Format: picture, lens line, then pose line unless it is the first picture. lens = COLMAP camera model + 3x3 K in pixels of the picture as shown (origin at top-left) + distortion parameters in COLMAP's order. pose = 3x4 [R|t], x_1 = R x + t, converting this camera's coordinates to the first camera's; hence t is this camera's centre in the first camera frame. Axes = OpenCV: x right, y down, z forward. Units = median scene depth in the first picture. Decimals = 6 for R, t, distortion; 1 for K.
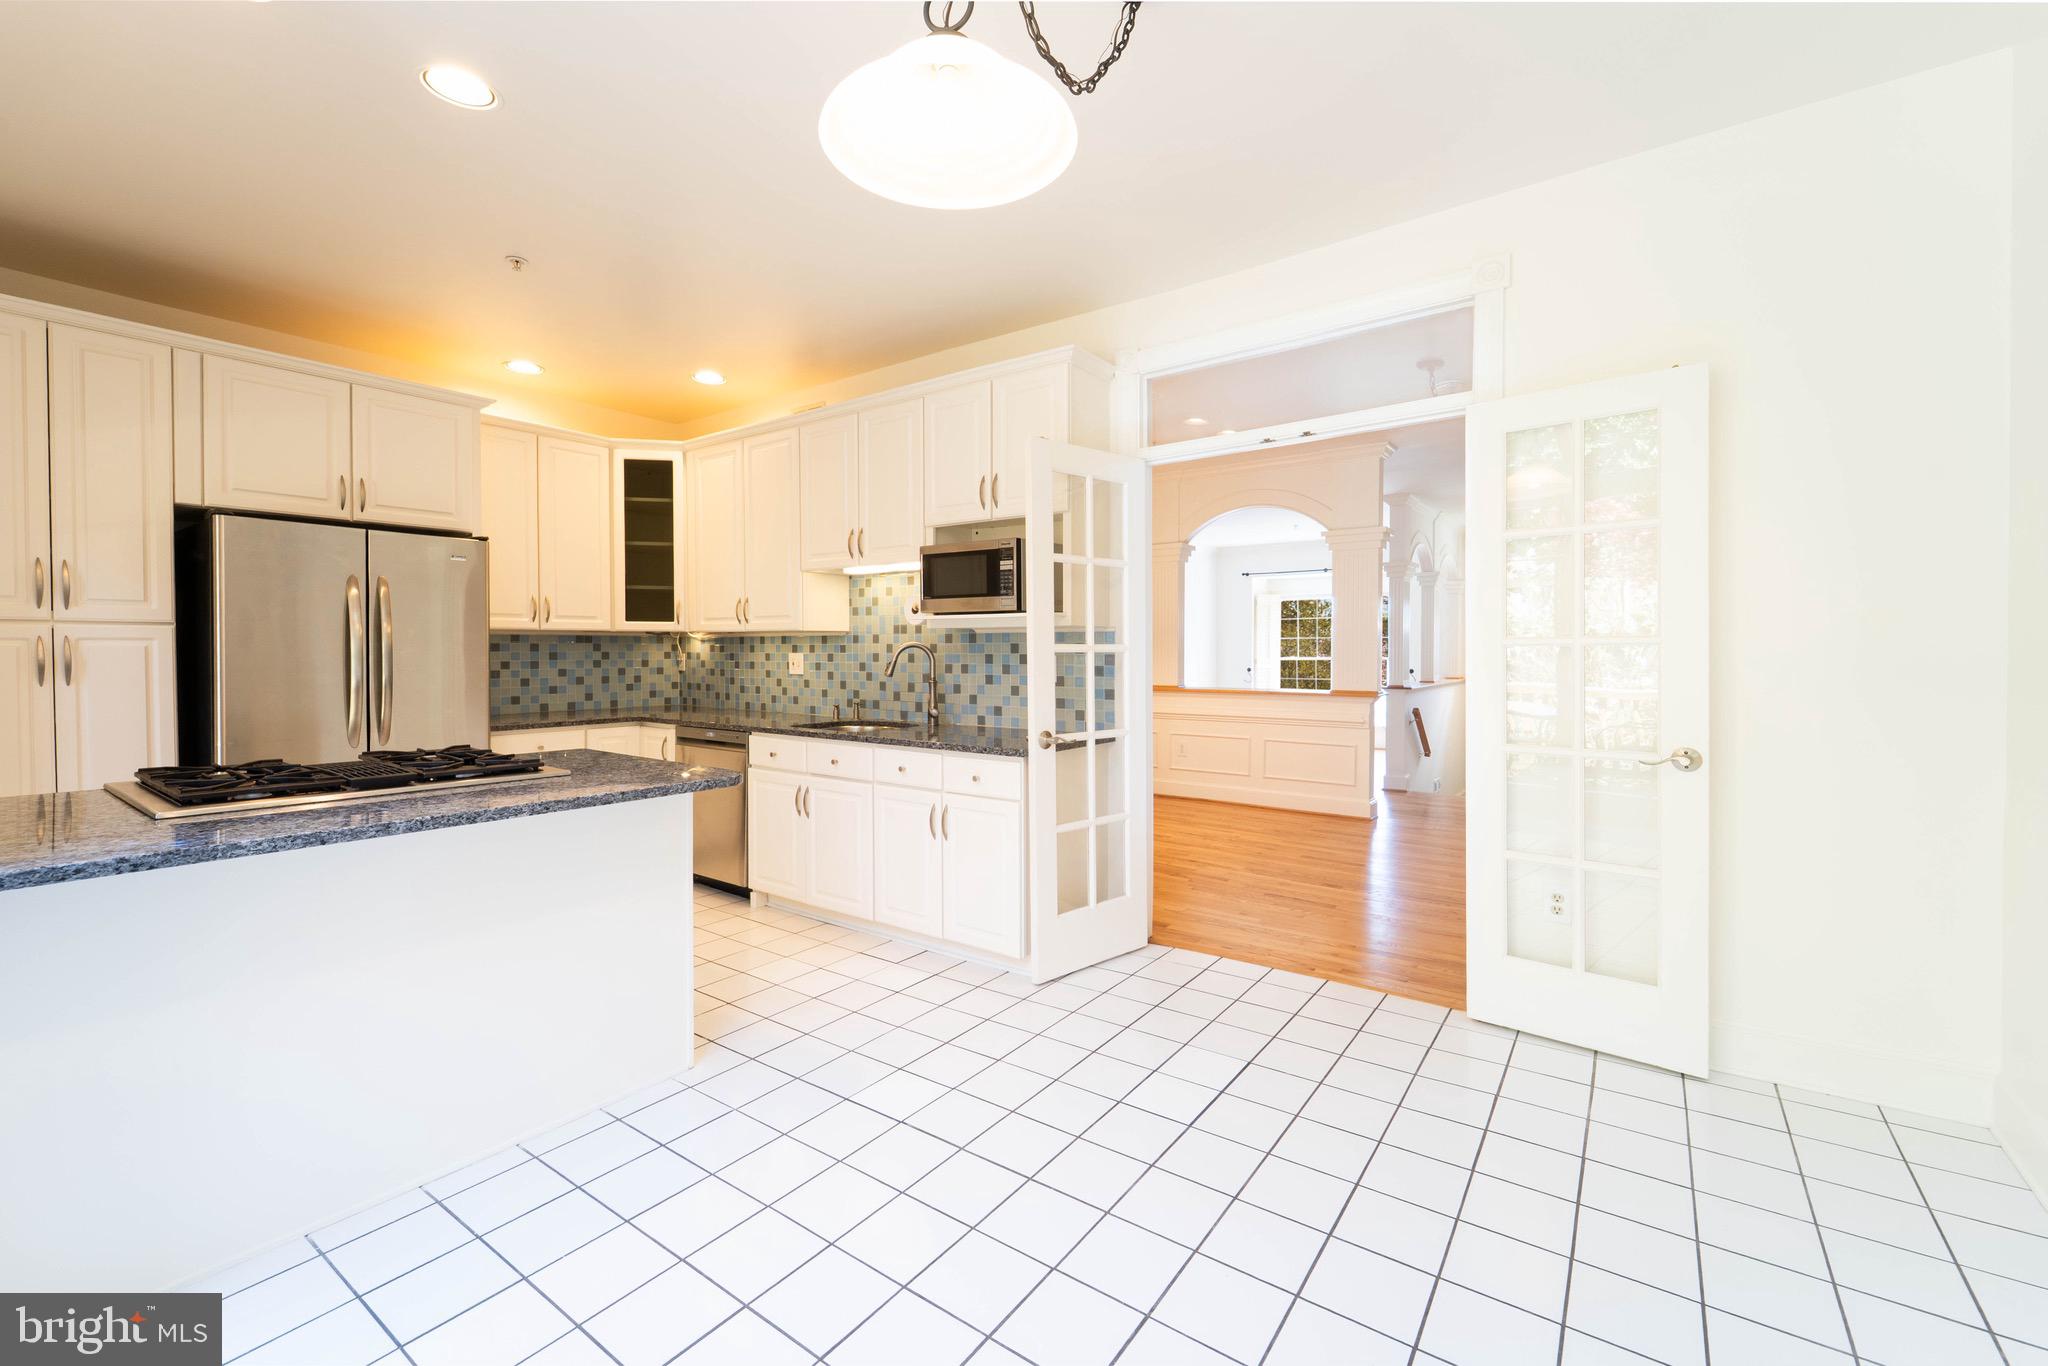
lens RADIAL K [[851.7, 0, 1098.1], [0, 851.7, 665.0], [0, 0, 1]] dist [-0.001669, -0.000414]
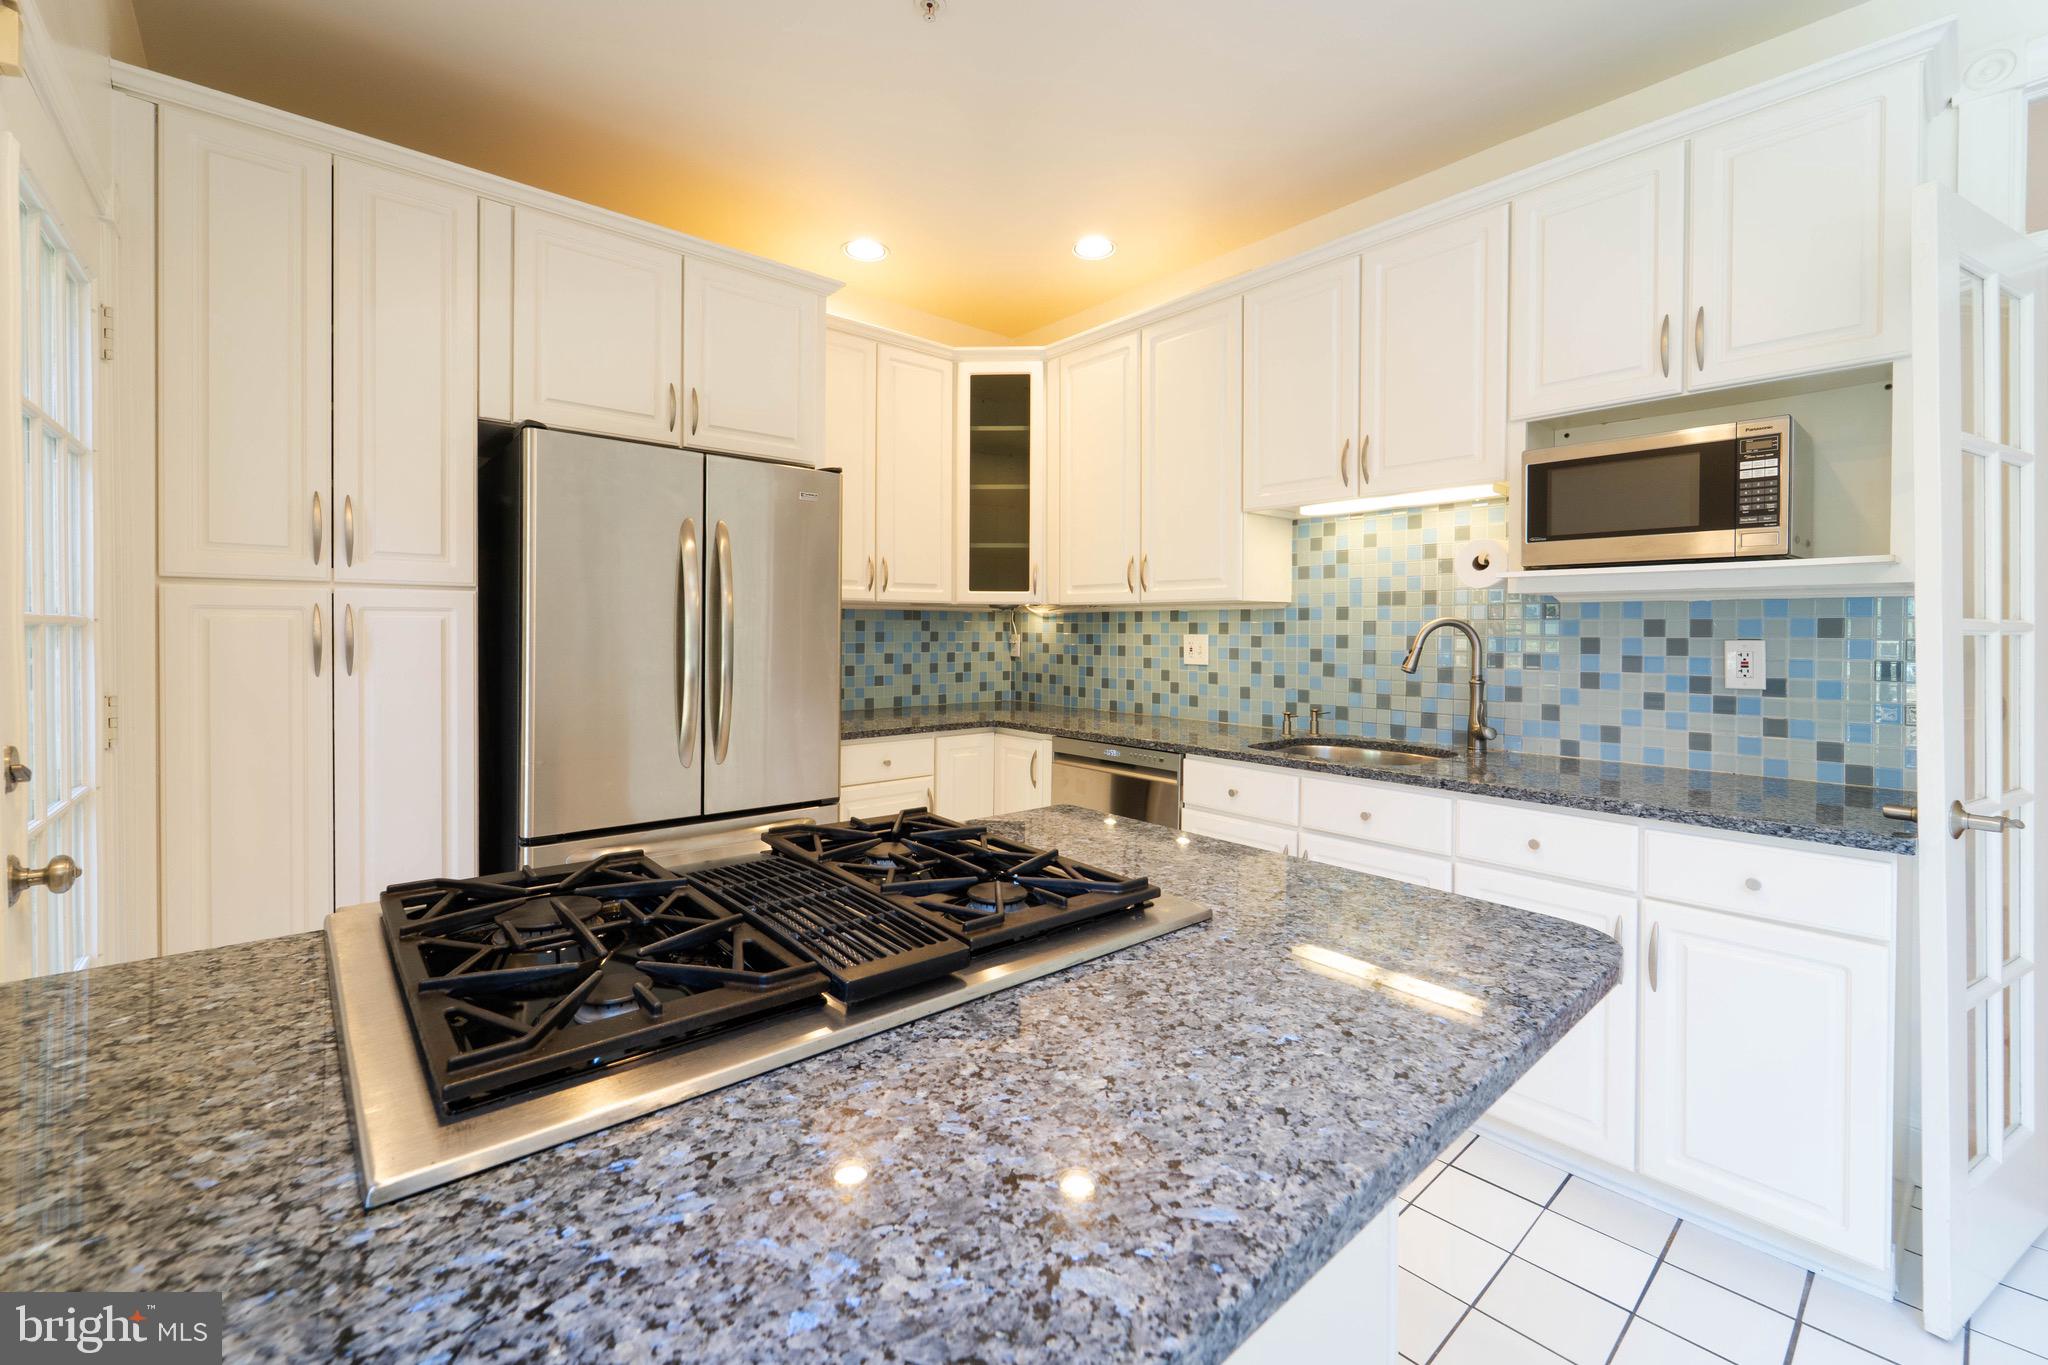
lens RADIAL K [[883.7, 0, 1066.6], [0, 883.7, 637.9], [0, 0, 1]] dist [0.001257, 0.000022]
pose [[0.969471, 0.005768, -0.245138, -0.293782], [-0.008638, 0.999906, -0.010635, -0.002521], [0.245054, 0.012428, 0.969430, 0.278262]]
